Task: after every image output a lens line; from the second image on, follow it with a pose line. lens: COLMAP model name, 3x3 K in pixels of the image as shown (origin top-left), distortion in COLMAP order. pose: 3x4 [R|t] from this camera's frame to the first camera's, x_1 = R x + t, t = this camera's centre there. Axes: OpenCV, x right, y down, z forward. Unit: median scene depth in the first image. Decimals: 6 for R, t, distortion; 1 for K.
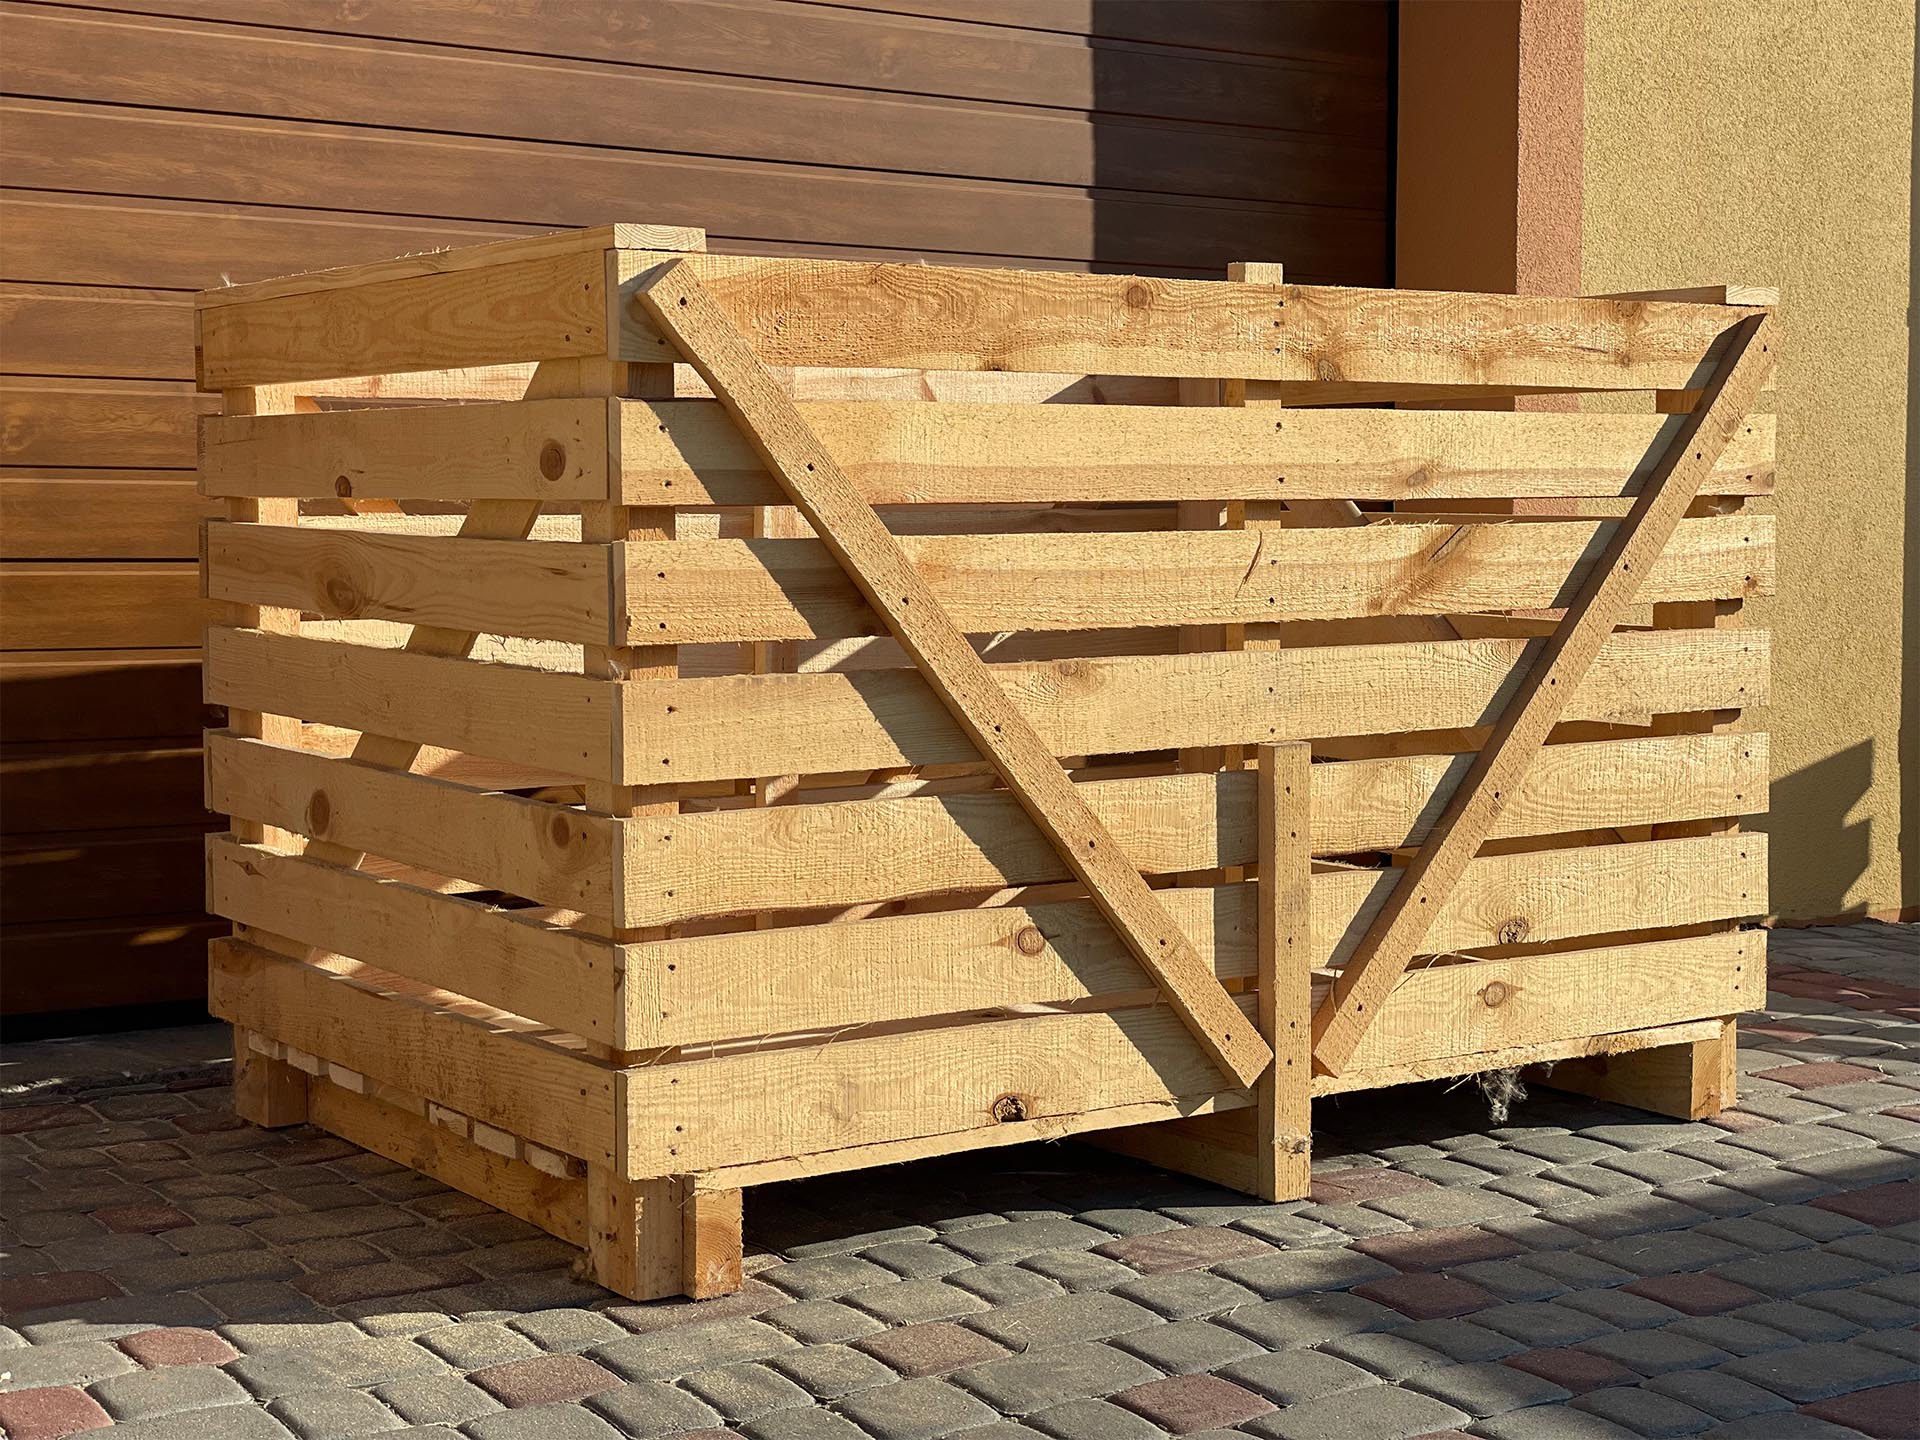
lens RADIAL K [[2192.1, 0, 959.8], [0, 2192.1, 714.6], [0, 0, 1]] dist [0.006860, 0.000000]
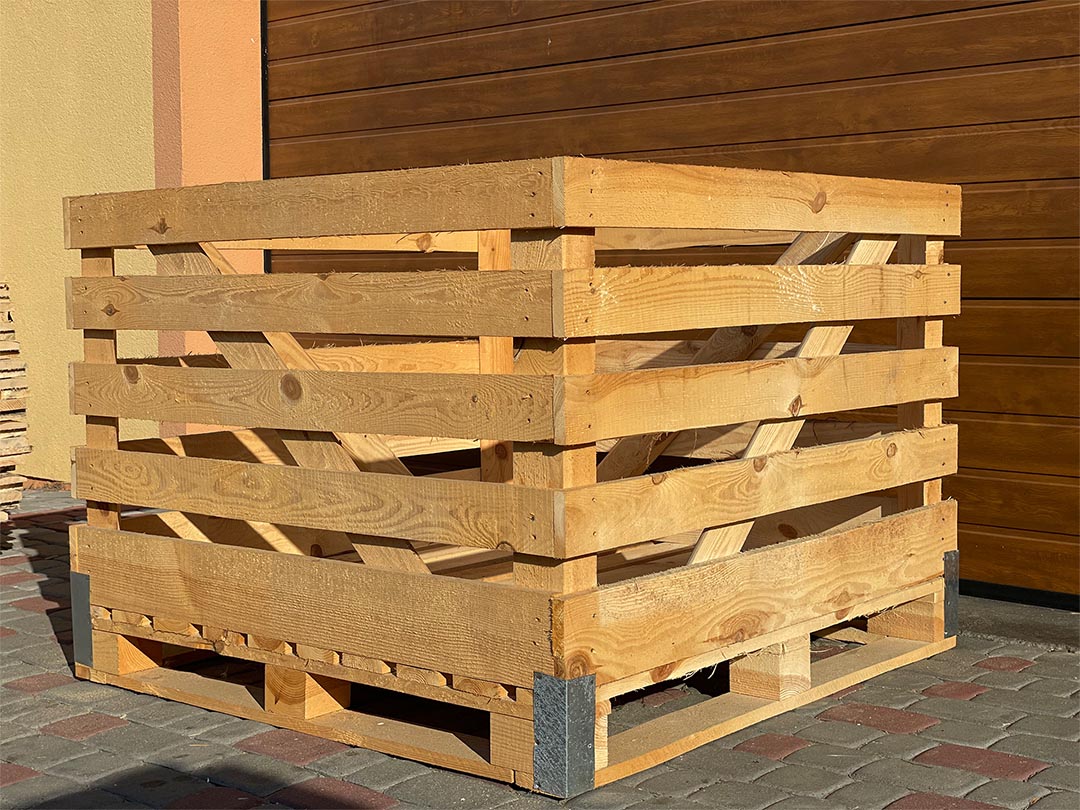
lens RADIAL K [[1627.7, 0, 539.7], [0, 1627.7, 406.3], [0, 0, 1]] dist [0.066880, 0.000000]
pose [[0.359705, 0.060926, -0.931075, 0.806564], [-0.067529, 0.996949, 0.039148, -0.024408], [0.930619, 0.048793, 0.362722, 0.385708]]
